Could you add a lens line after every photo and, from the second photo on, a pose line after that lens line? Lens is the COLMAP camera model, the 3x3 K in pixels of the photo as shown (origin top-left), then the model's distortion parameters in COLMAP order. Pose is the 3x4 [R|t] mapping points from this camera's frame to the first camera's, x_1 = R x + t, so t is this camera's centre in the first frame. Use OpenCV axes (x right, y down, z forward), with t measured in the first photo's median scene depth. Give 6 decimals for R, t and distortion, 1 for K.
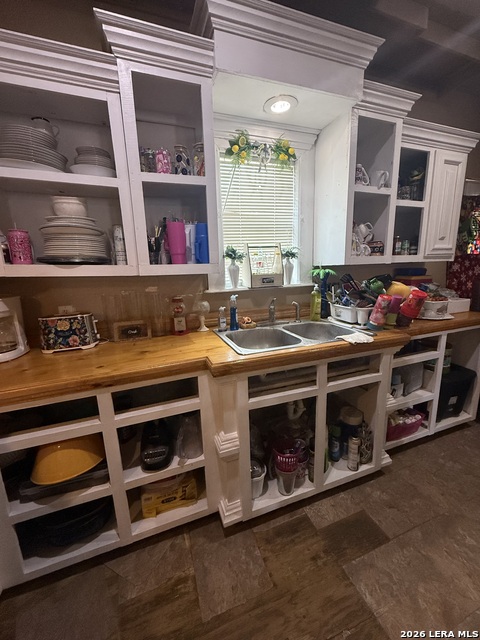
lens RADIAL K [[256.1, 0, 238.2], [0, 256.1, 322.3], [0, 0, 1]] dist [-0.002263, -0.000175]
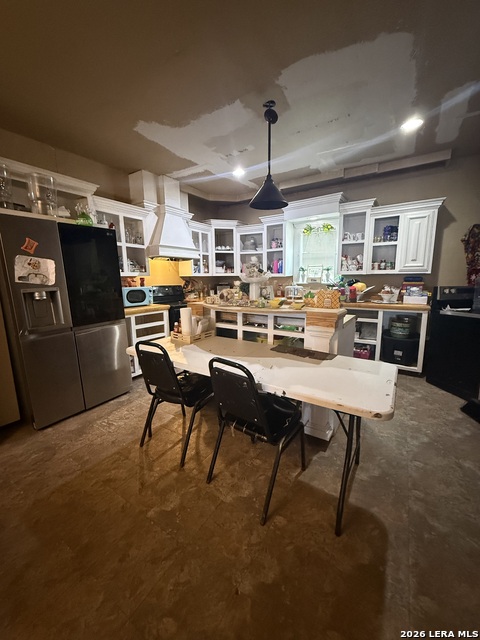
lens RADIAL K [[256.1, 0, 240.7], [0, 256.1, 320.8], [0, 0, 1]] dist [-0.002263, -0.000175]
pose [[0.604175, 0.164641, -0.779658, 1.704304], [-0.165325, 0.983032, 0.079473, 0.144201], [0.779513, 0.080881, 0.621142, -1.059598]]
